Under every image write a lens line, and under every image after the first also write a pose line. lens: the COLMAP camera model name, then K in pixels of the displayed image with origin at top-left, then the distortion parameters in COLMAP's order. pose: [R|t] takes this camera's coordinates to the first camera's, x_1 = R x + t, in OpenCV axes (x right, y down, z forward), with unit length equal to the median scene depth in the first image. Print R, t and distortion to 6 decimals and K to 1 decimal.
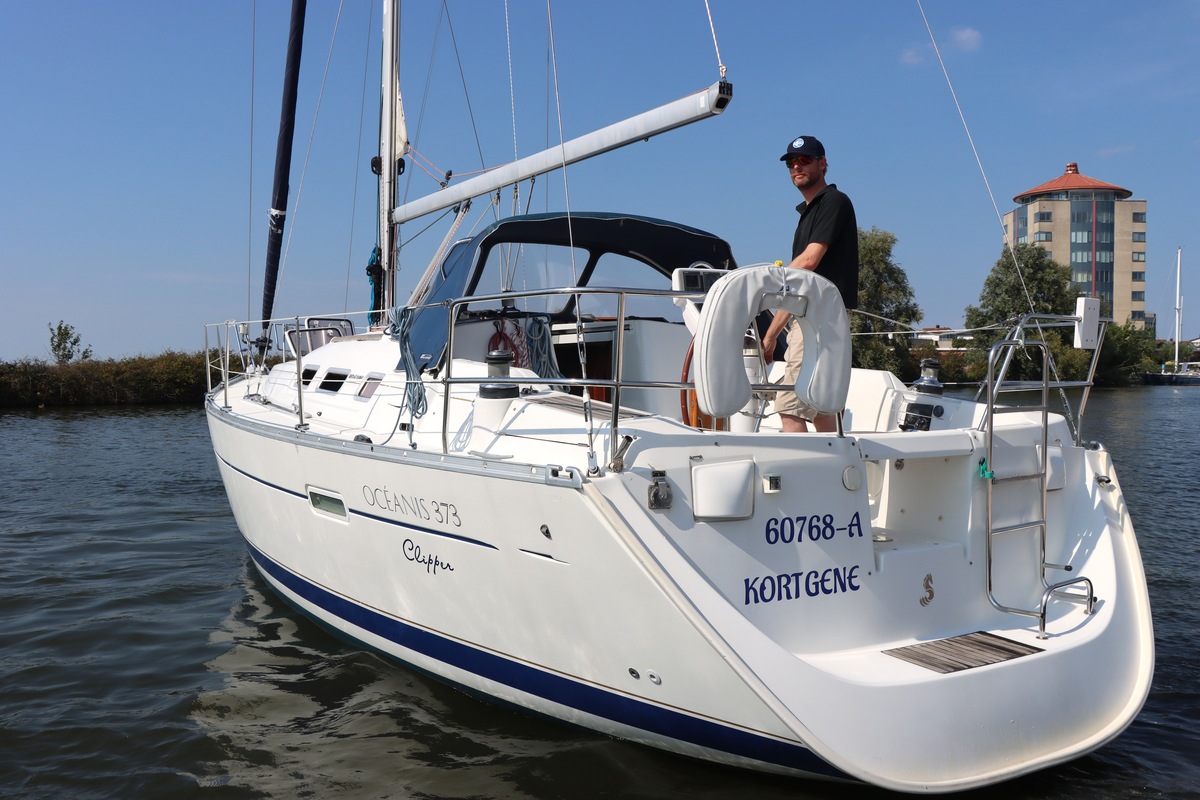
lens RADIAL K [[1099.9, 0, 607.4], [0, 1099.9, 412.3], [0, 0, 1]] dist [-0.112090, 0.000000]
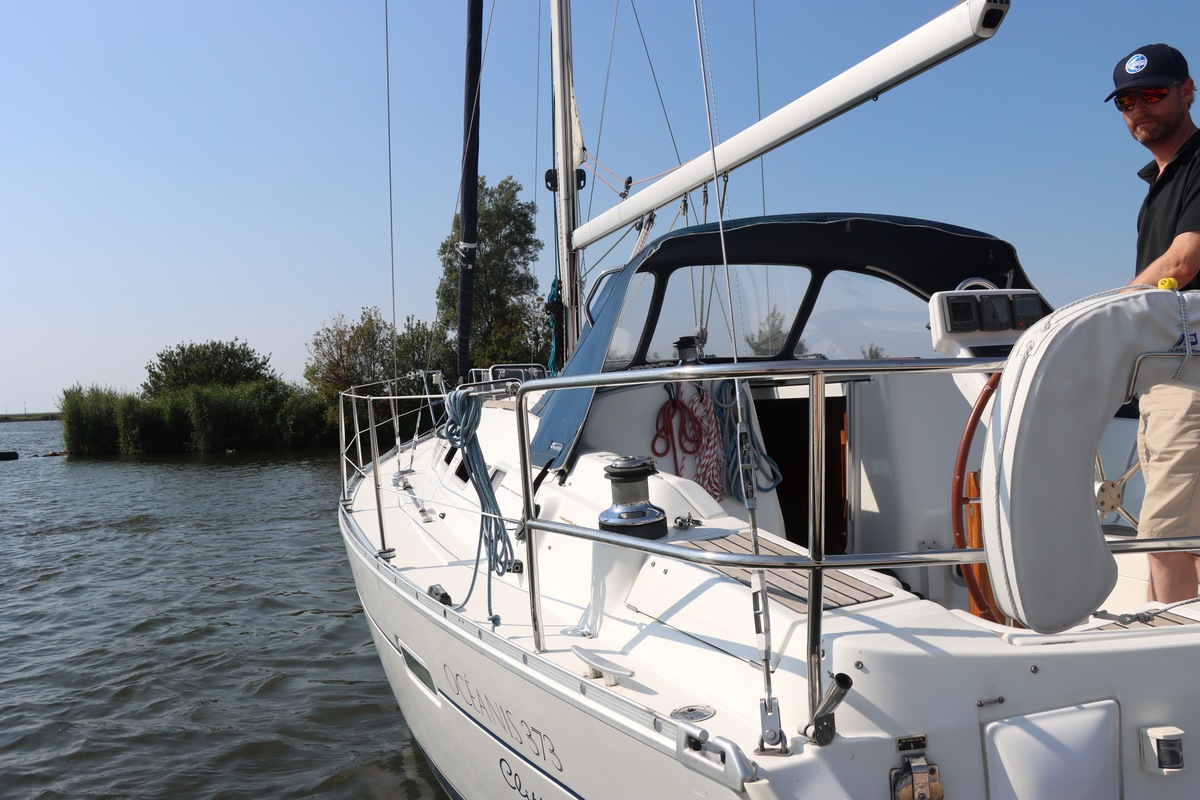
lens RADIAL K [[1099.9, 0, 587.9], [0, 1099.9, 412.2], [0, 0, 1]] dist [-0.112090, 0.000000]
pose [[0.967174, -0.040067, -0.250935, 0.028267], [0.035853, 0.999129, -0.021341, -0.068938], [0.251571, 0.011644, 0.967769, 0.429850]]
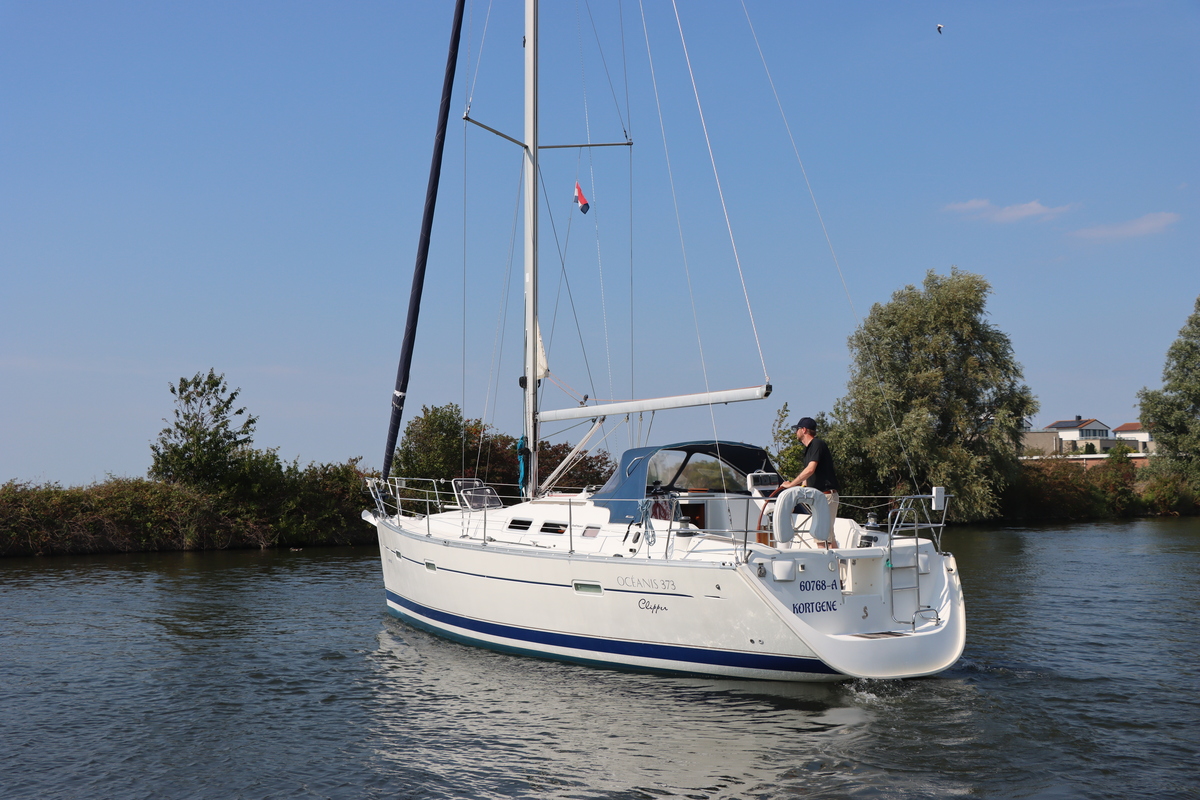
lens RADIAL K [[1634.0, 0, 593.2], [0, 1634.0, 383.5], [0, 0, 1]] dist [0.018674, 0.000000]
pose [[0.998024, -0.008384, 0.062265, -0.516977], [0.014633, 0.994820, -0.100591, 0.010257], [-0.061099, 0.101303, 0.992978, -2.551423]]
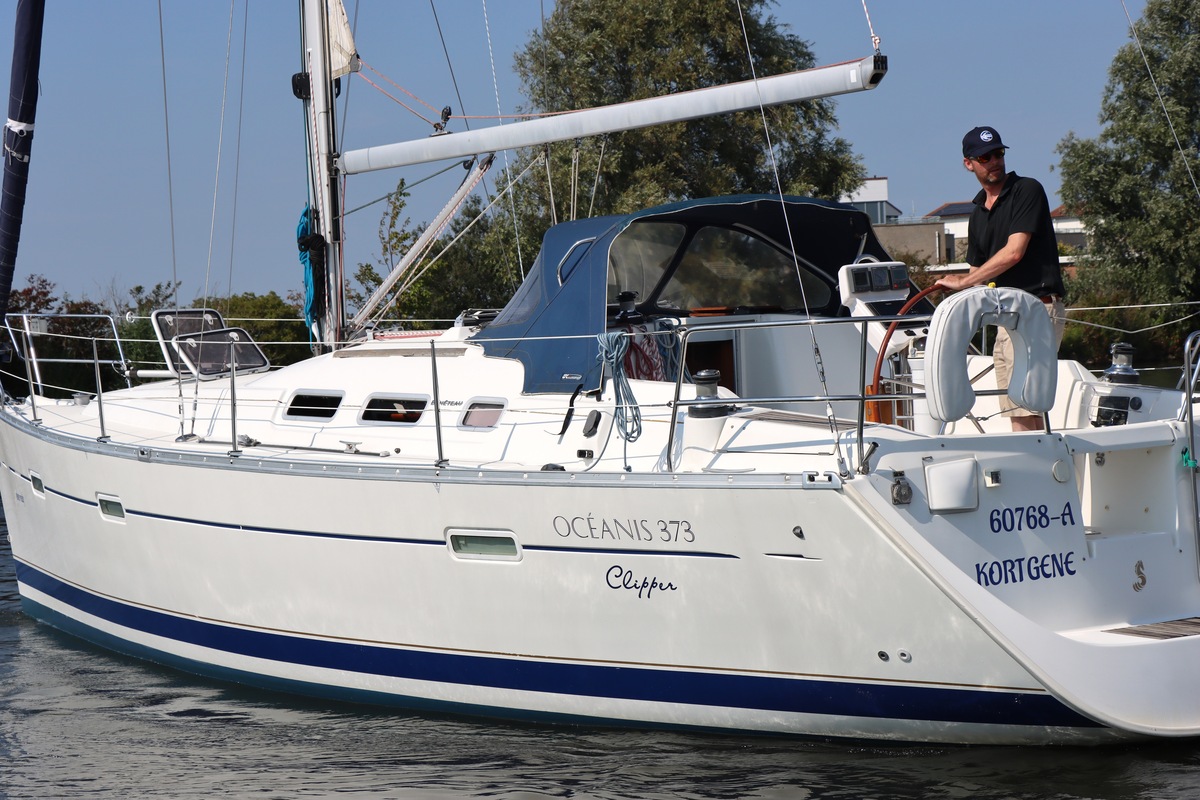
lens RADIAL K [[2945.3, 0, 604.6], [0, 2945.3, 412.9], [0, 0, 1]] dist [0.427927, 0.000000]
pose [[0.990637, -0.059437, 0.122902, -0.532314], [0.060473, 0.998159, -0.004717, -0.009955], [-0.122396, 0.012105, 0.992408, -1.706963]]
